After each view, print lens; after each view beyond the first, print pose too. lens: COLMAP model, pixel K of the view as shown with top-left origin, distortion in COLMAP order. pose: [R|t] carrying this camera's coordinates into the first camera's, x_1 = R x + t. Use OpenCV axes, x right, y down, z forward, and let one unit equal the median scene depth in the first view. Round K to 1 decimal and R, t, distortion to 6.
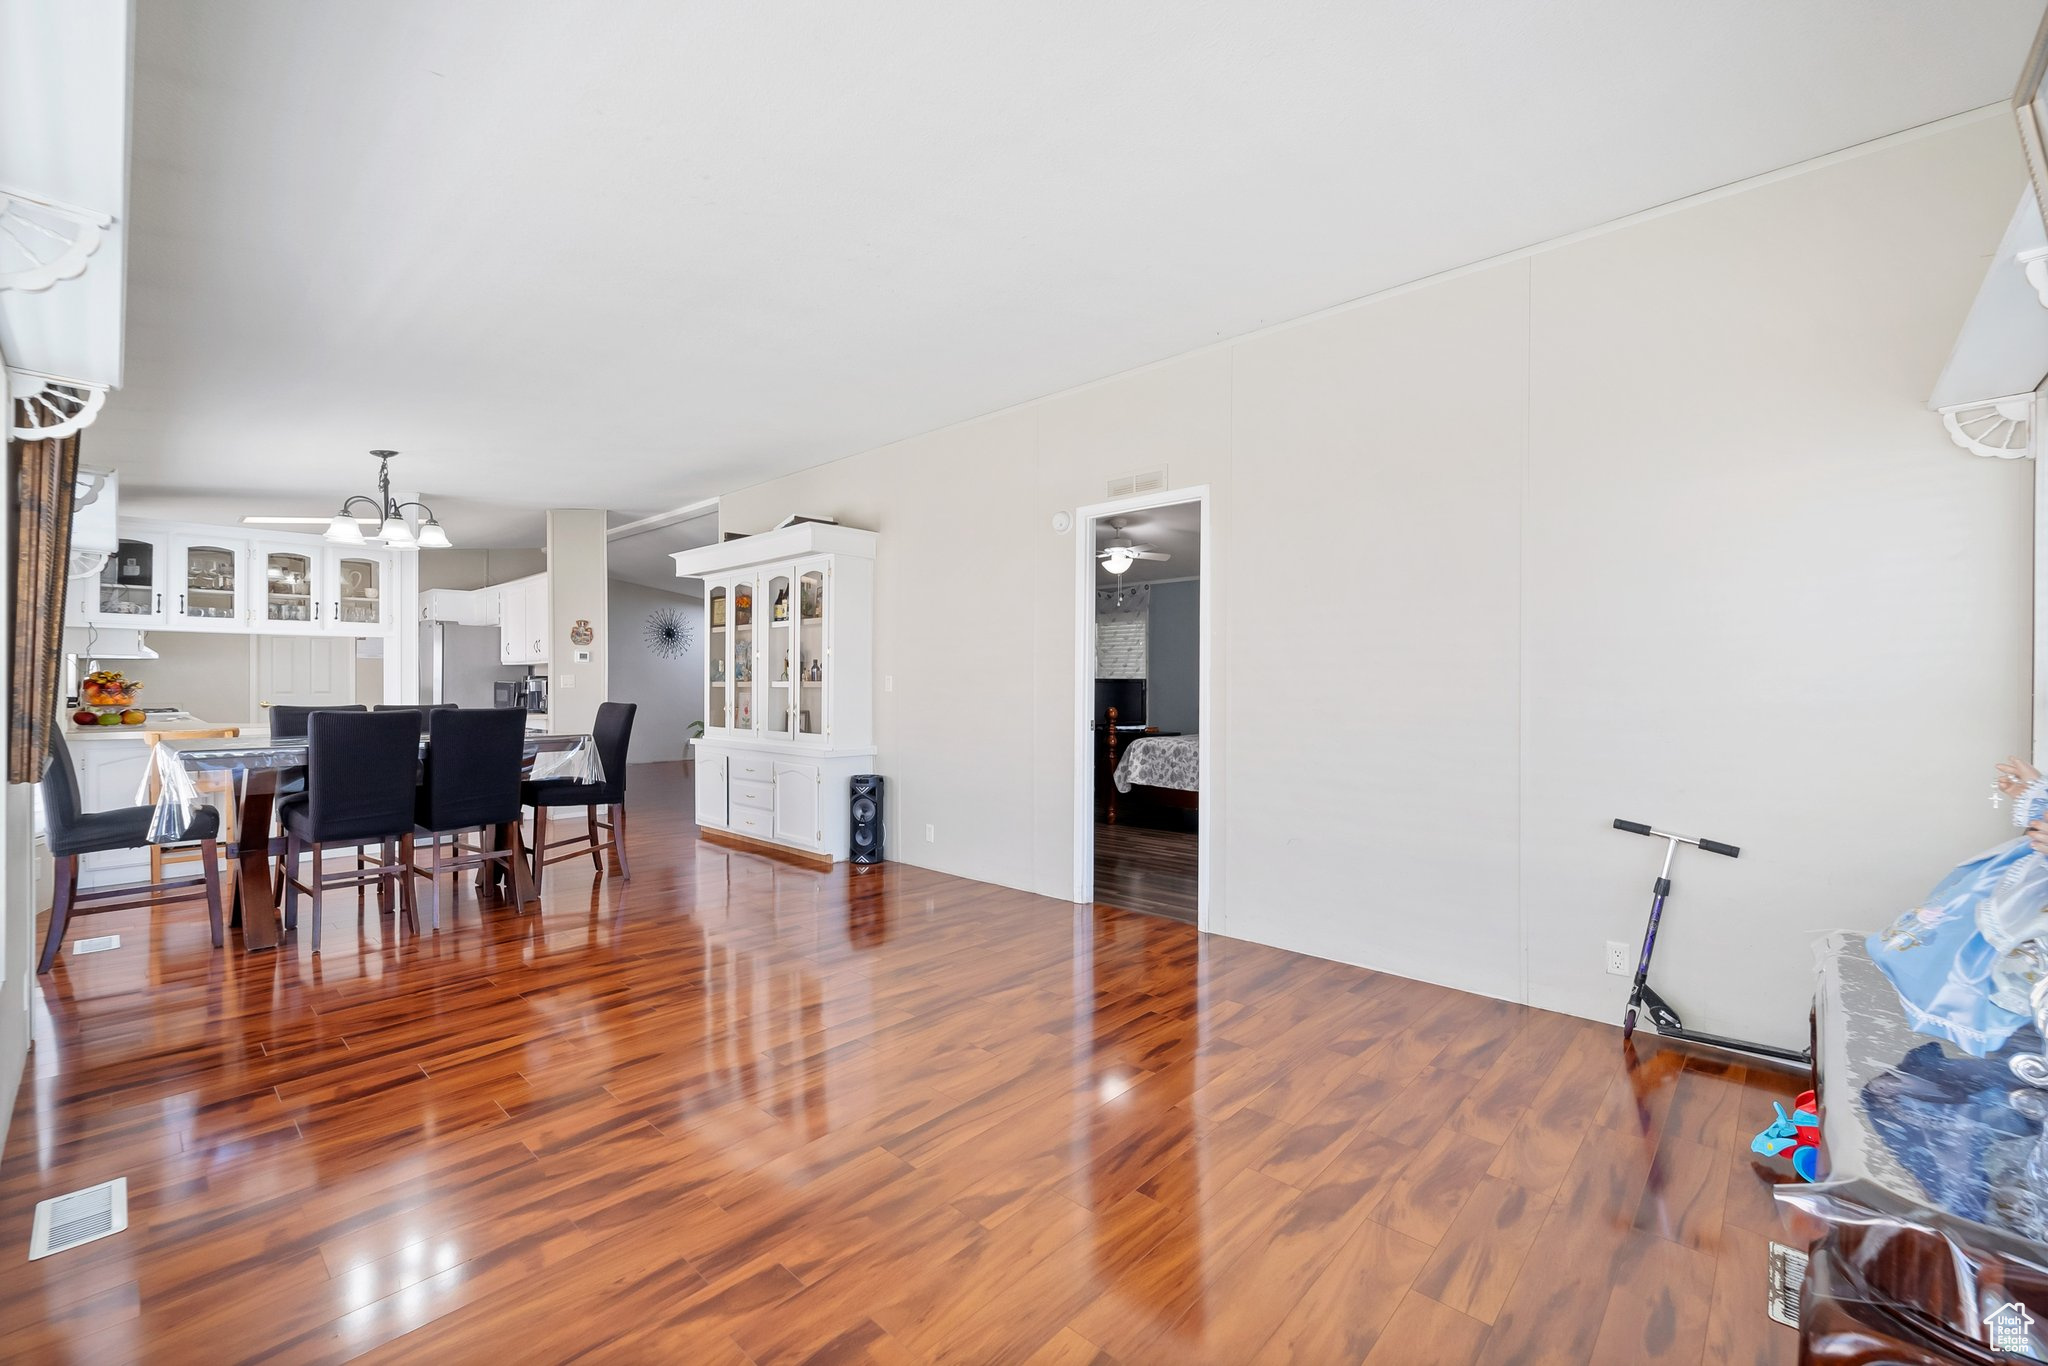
lens RADIAL K [[844.2, 0, 1022.4], [0, 844.2, 685.2], [0, 0, 1]] dist [0.000547, -0.000030]
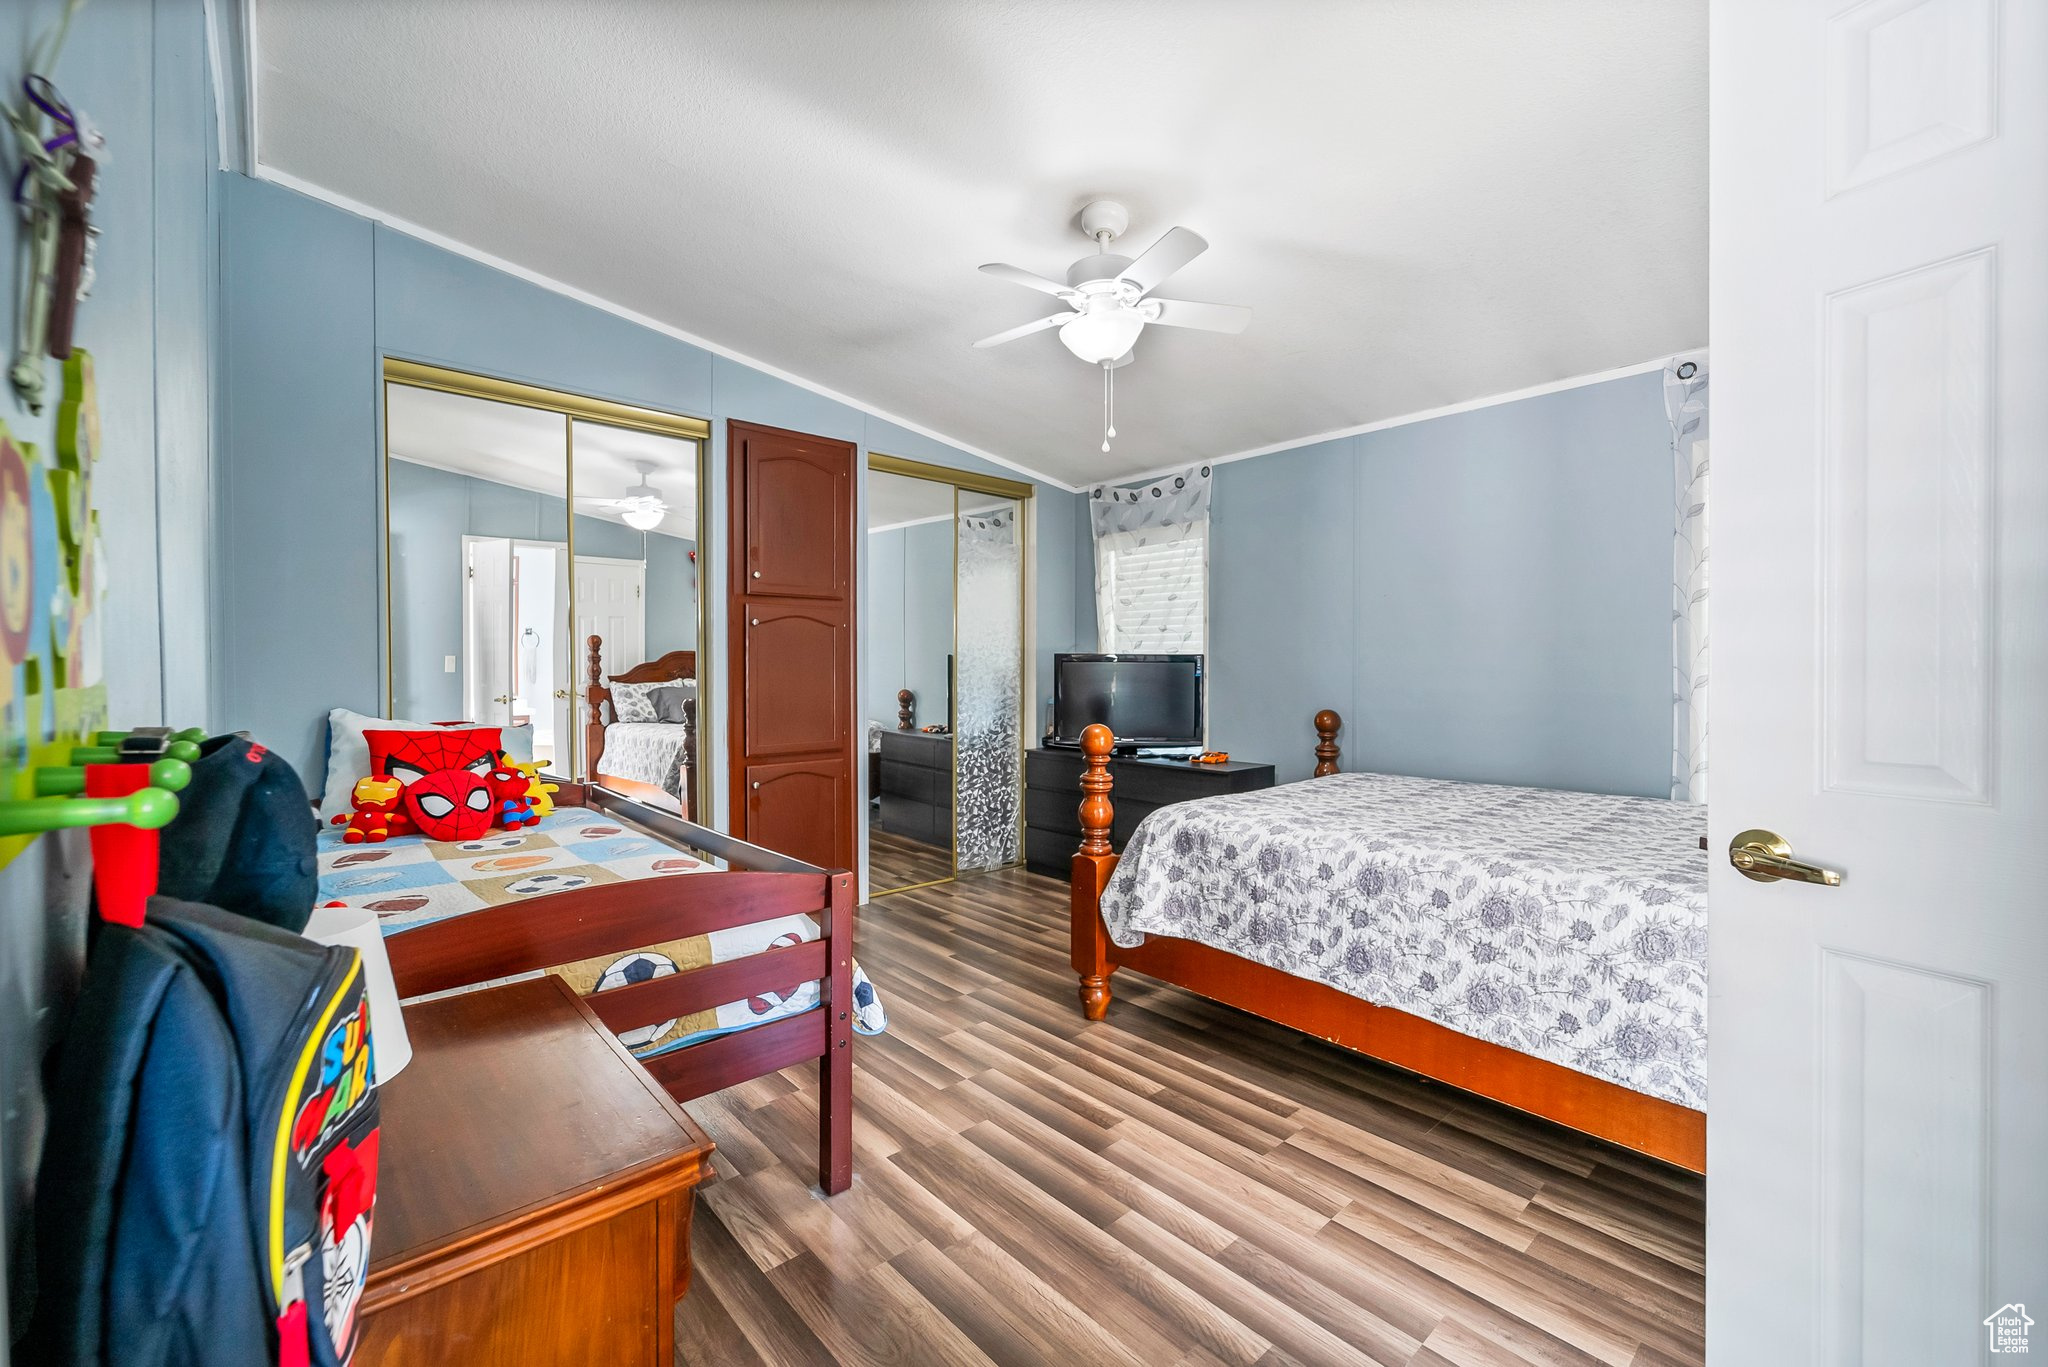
lens RADIAL K [[844.2, 0, 1026.3], [0, 844.2, 673.6], [0, 0, 1]] dist [0.000547, -0.000030]
pose [[0.995662, 0.000275, -0.093047, 0.112320], [0.000398, 0.999974, 0.007224, 0.000161], [0.093046, -0.007230, 0.995636, 0.624906]]
